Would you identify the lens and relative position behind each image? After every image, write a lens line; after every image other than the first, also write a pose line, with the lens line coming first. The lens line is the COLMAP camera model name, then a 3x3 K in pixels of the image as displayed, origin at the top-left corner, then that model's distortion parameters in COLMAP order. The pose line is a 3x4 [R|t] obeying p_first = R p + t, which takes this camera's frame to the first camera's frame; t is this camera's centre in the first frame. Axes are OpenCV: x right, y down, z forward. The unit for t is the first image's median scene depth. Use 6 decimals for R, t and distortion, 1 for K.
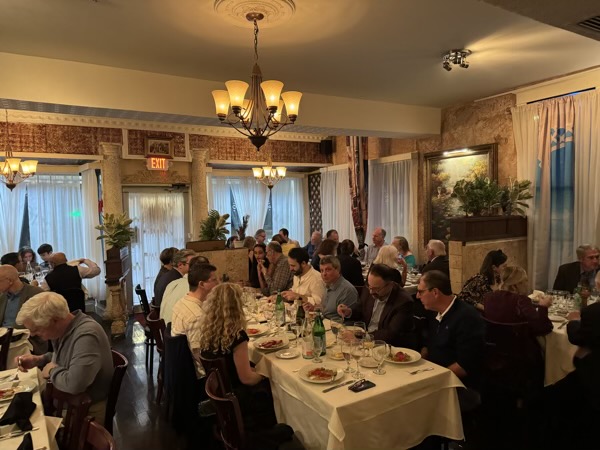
lens RADIAL K [[424.0, 0, 301.0], [0, 424.0, 230.8], [0, 0, 1]] dist [0.059432, -0.065219]
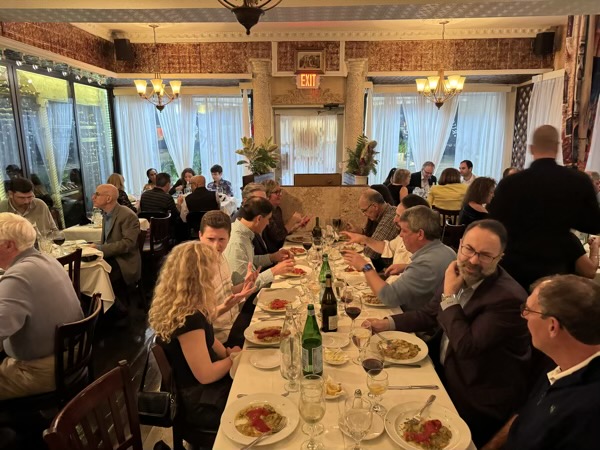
lens RADIAL K [[424.0, 0, 295.2], [0, 424.0, 228.2], [0, 0, 1]] dist [0.059432, -0.065219]
pose [[0.851055, 0.129185, -0.508937, 0.134383], [-0.043917, 0.983379, 0.176175, -0.011526], [0.523237, -0.127584, 0.842583, 0.212517]]
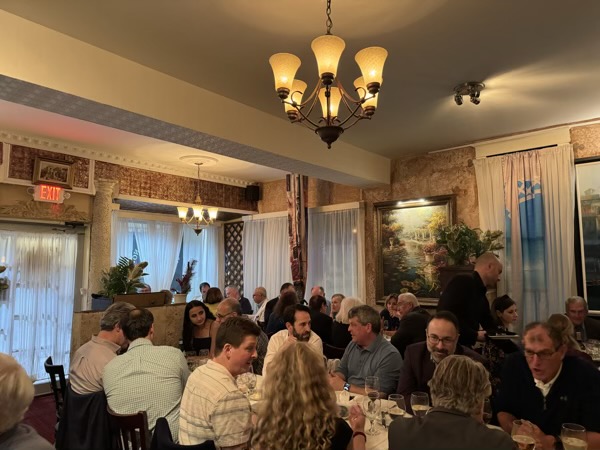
lens RADIAL K [[424.0, 0, 298.7], [0, 424.0, 229.2], [0, 0, 1]] dist [0.059432, -0.065219]
pose [[0.948453, 0.049303, 0.313060, -0.157213], [-0.000753, 0.988173, -0.153344, 0.021969], [-0.316918, 0.145204, 0.937272, 0.164917]]
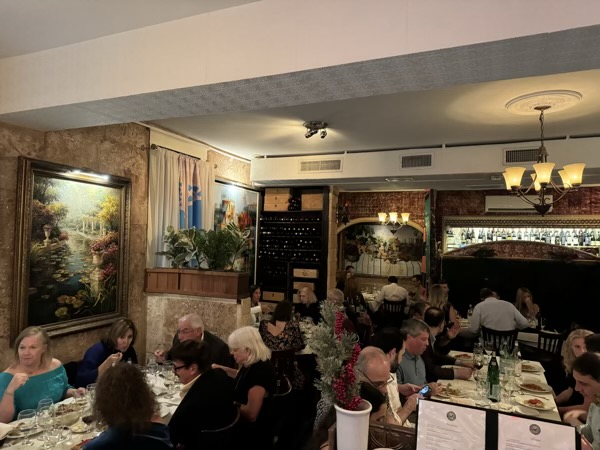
lens RADIAL K [[424.0, 0, 300.2], [0, 424.0, 230.9], [0, 0, 1]] dist [0.059432, -0.065219]
pose [[-0.578675, 0.029411, 0.815027, -0.299830], [0.036648, 0.999278, -0.010039, -0.073115], [-0.814734, 0.024059, -0.579335, 0.986971]]
